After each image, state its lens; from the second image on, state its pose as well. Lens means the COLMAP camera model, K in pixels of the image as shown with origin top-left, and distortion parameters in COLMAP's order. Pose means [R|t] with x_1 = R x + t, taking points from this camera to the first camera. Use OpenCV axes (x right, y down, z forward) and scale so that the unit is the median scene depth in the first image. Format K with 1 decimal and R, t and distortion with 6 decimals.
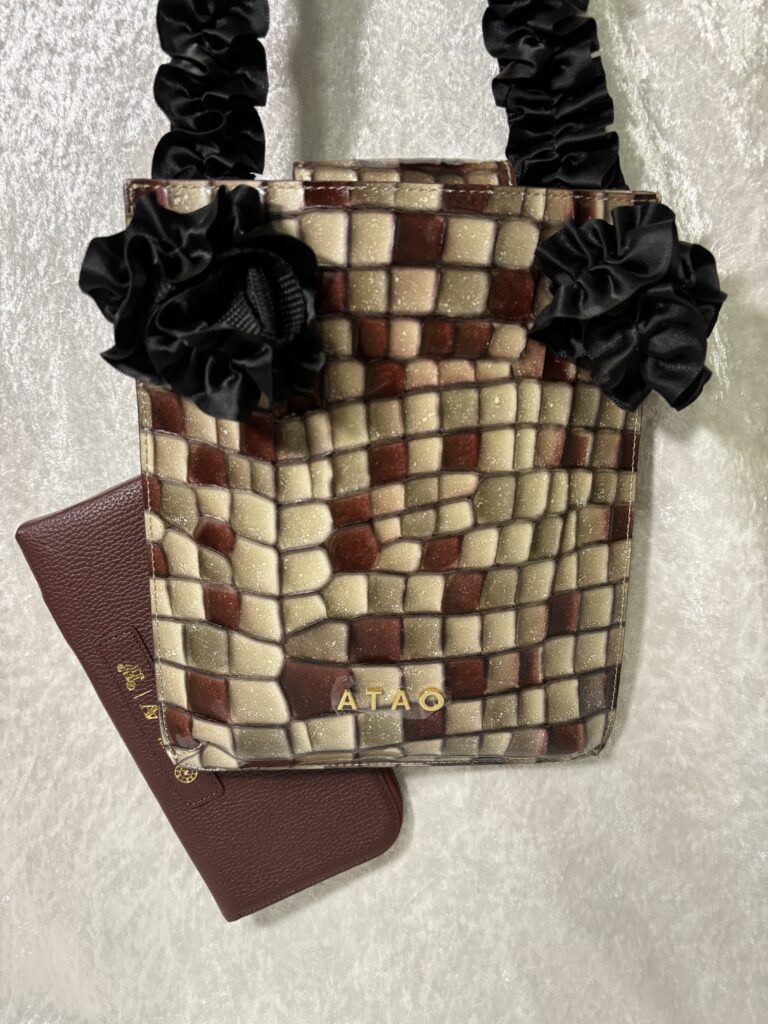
lens RADIAL K [[795.7, 0, 379.0], [0, 795.7, 518.0], [0, 0, 1]] dist [0.028122, -0.008180]
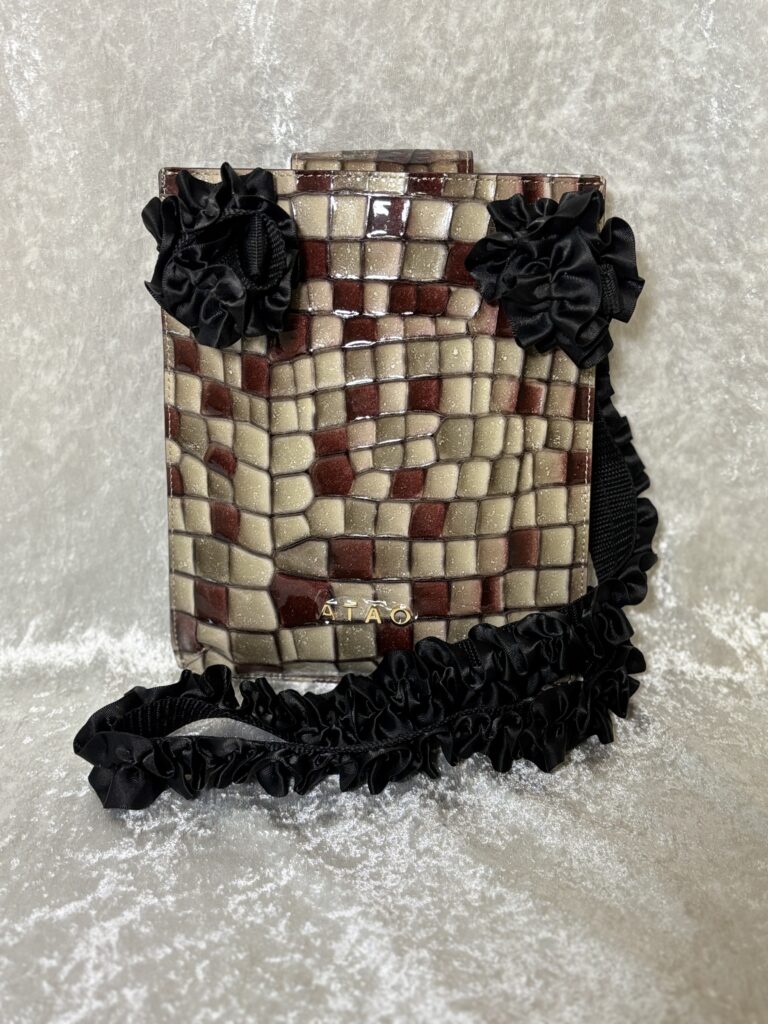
lens RADIAL K [[1083.7, 0, 364.2], [0, 1083.7, 504.1], [0, 0, 1]] dist [0.123041, 0.000000]
pose [[0.985125, 0.049883, -0.164440, 0.280492], [-0.055833, 0.997935, -0.031760, 0.129405], [0.162516, 0.040469, 0.985876, -0.573853]]
